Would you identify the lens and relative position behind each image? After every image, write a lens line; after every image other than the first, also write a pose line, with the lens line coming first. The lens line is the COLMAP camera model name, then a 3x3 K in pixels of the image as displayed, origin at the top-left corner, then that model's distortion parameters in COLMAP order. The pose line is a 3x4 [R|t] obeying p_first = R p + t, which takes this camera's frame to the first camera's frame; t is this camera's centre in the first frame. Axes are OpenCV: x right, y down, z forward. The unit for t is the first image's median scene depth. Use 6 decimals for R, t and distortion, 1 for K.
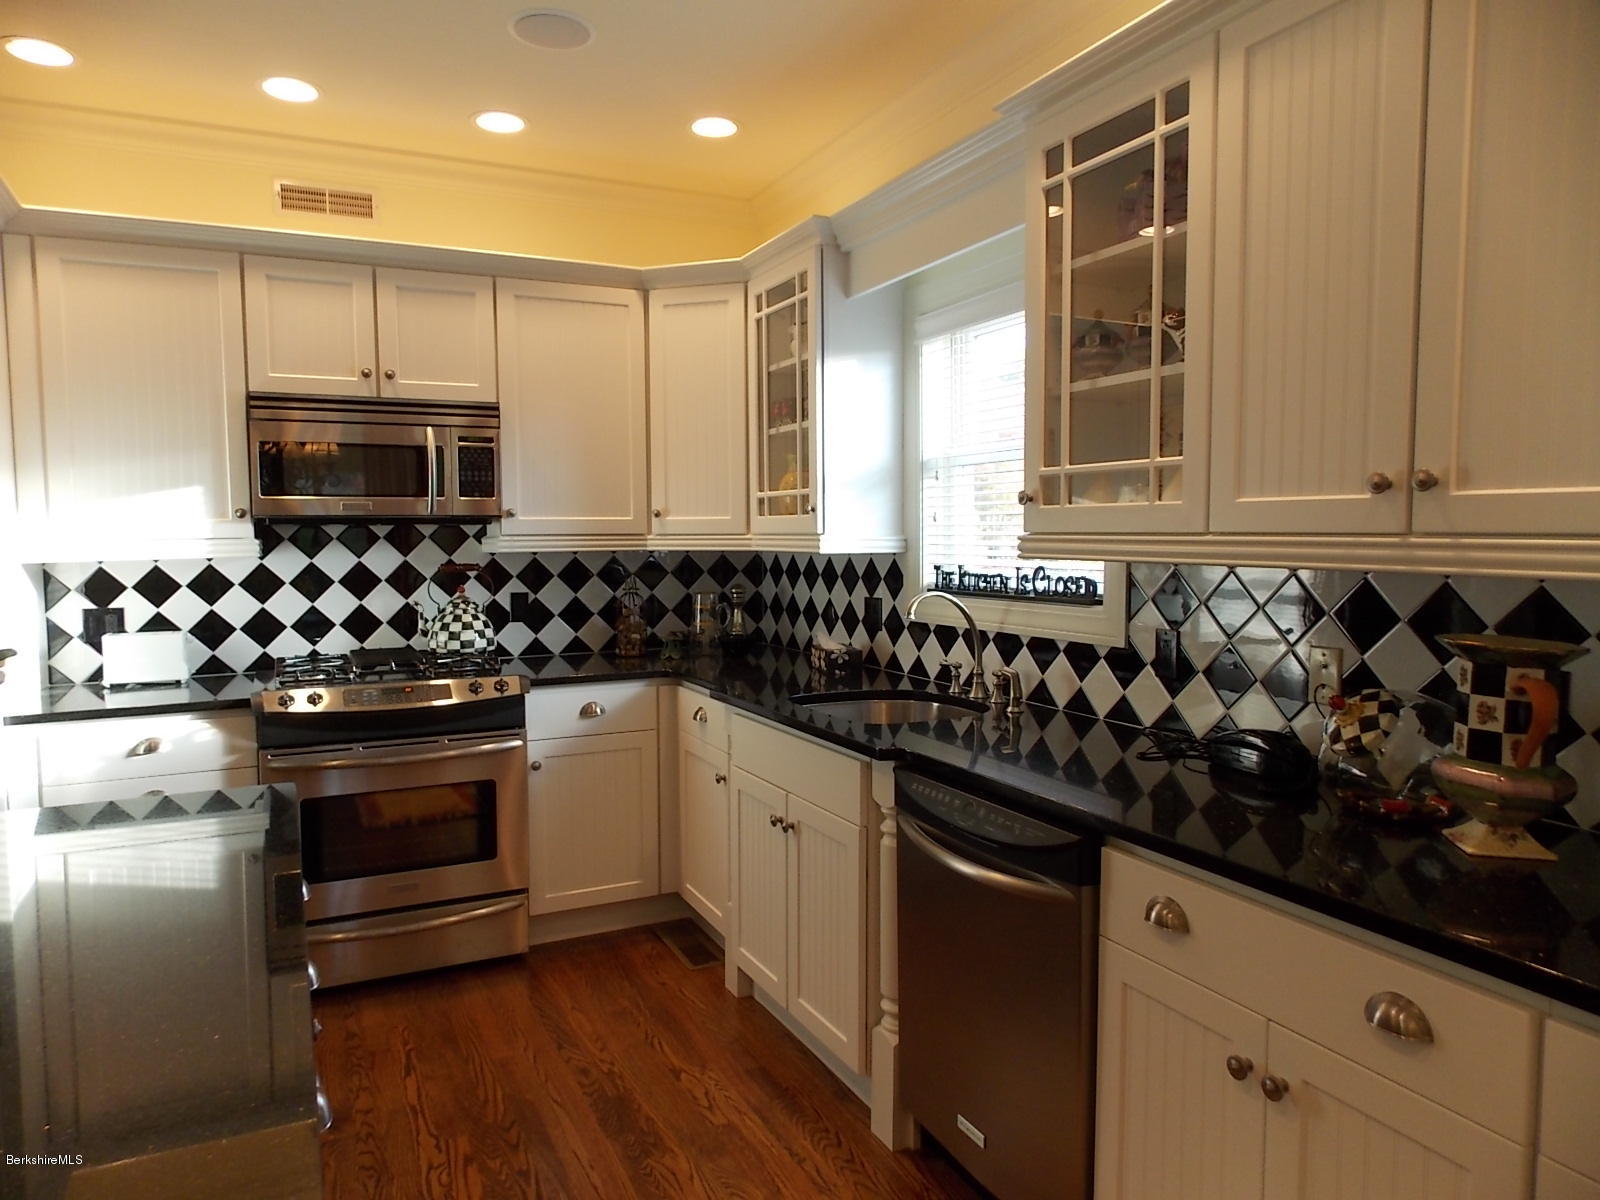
lens RADIAL K [[1059.6, 0, 797.7], [0, 1059.6, 598.5], [0, 0, 1]] dist [0.009651, -0.004211]
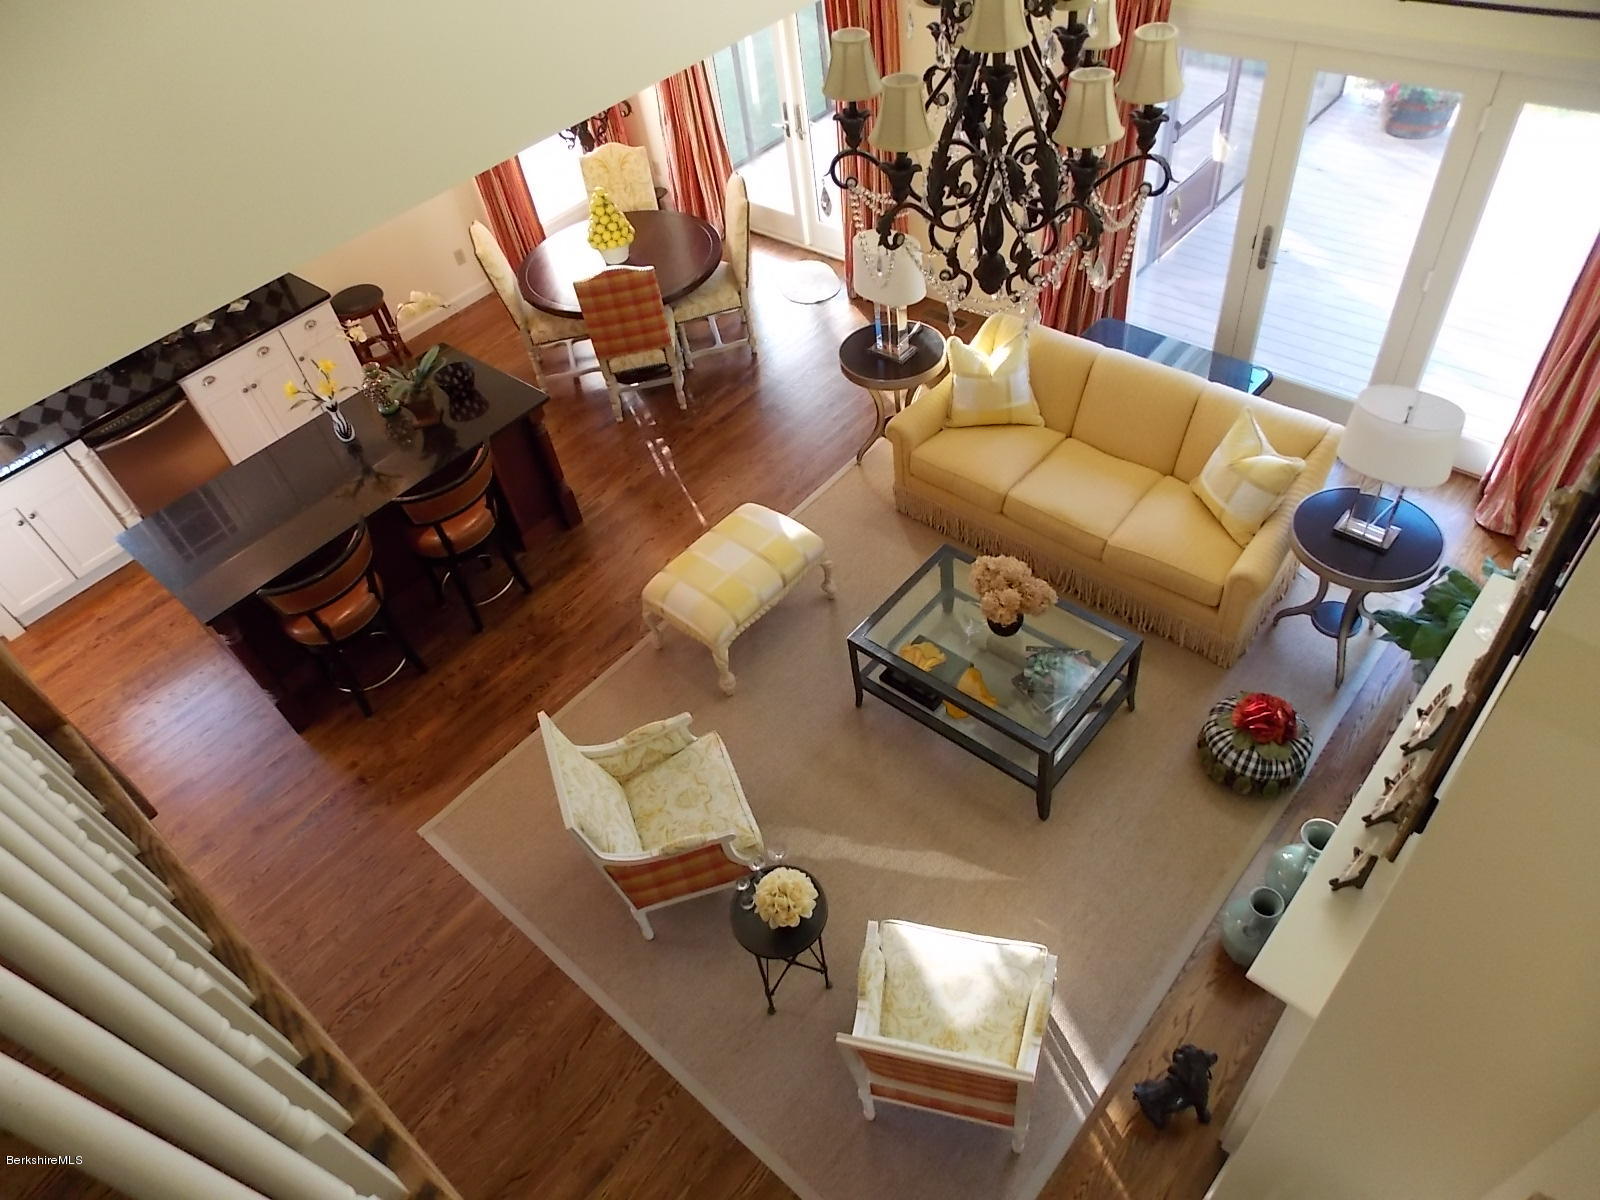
lens RADIAL K [[1059.6, 0, 804.1], [0, 1059.6, 599.9], [0, 0, 1]] dist [0.009651, -0.004211]
pose [[-0.388408, -0.628966, 0.673455, -2.133329], [0.183969, 0.663195, 0.725485, -0.937642], [-0.902937, 0.405679, -0.141880, -0.073559]]
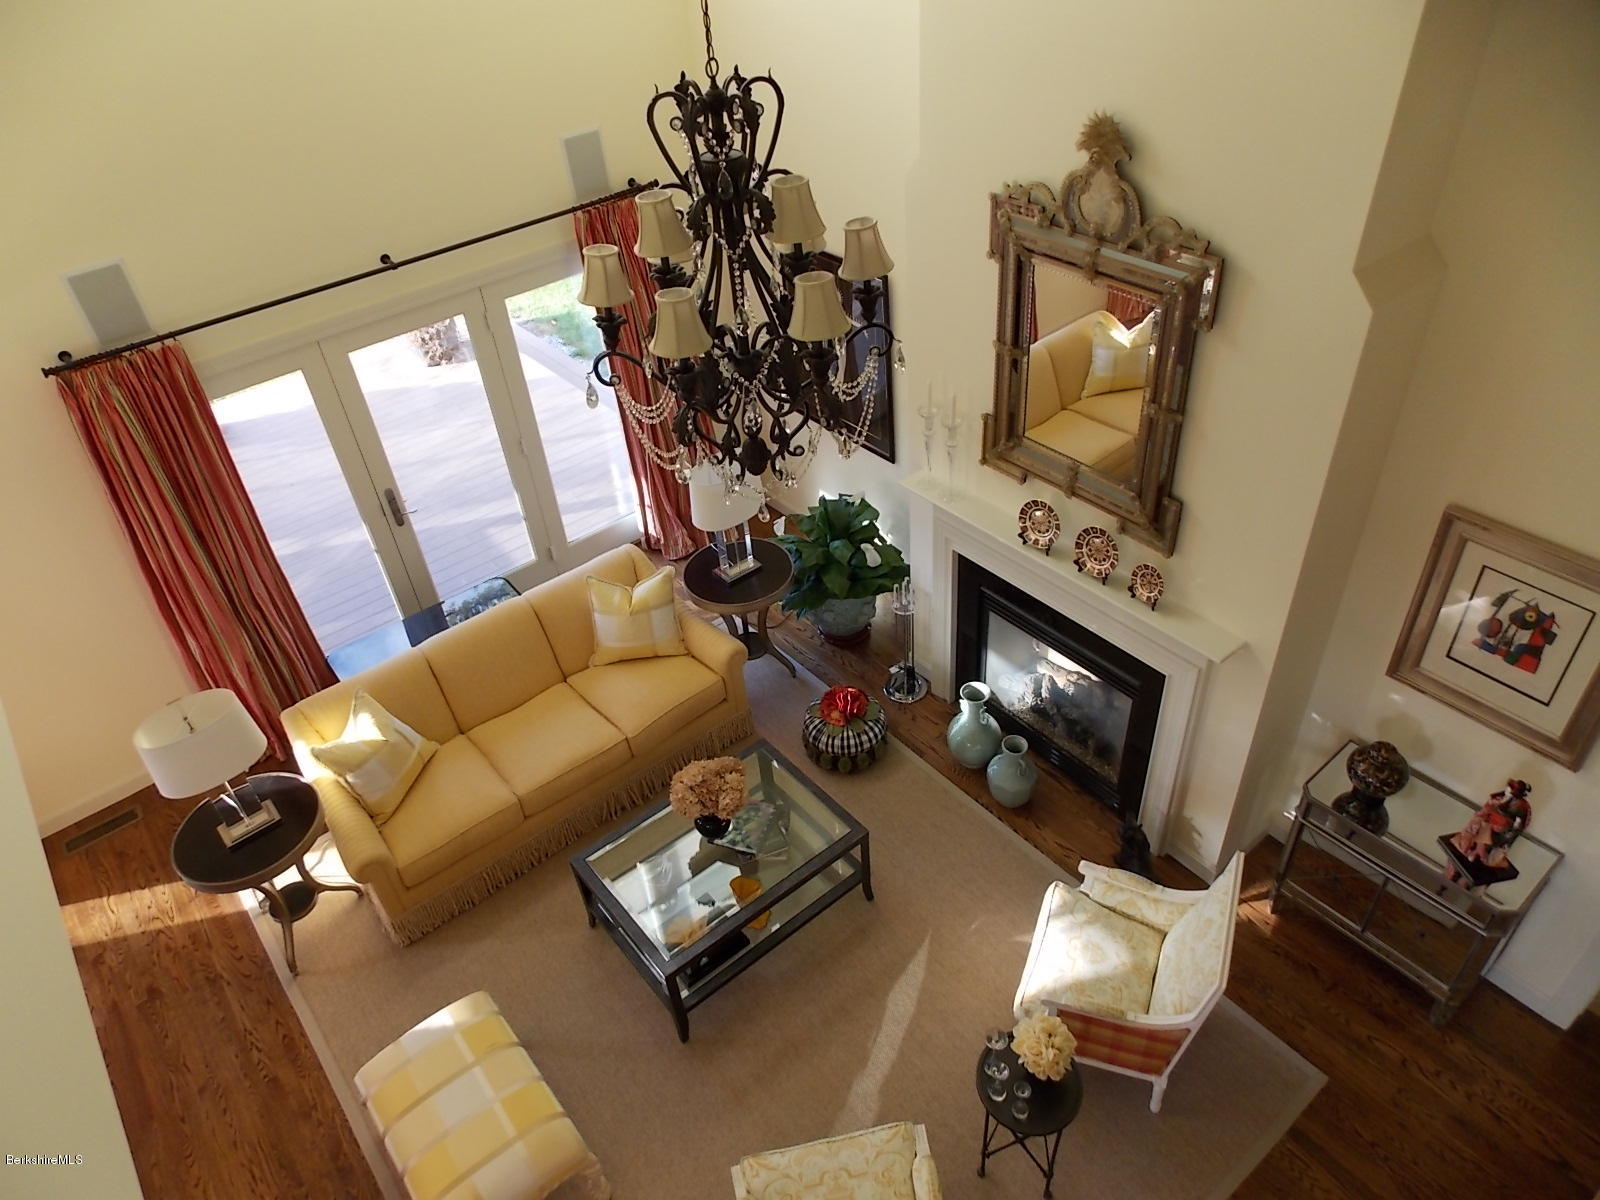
lens RADIAL K [[1059.6, 0, 798.9], [0, 1059.6, 585.7], [0, 0, 1]] dist [0.009651, -0.004211]
pose [[-0.970836, 0.203334, -0.127017, -1.171767], [0.066354, 0.736989, 0.672640, -1.001760], [0.230380, 0.644595, -0.728987, 0.393408]]
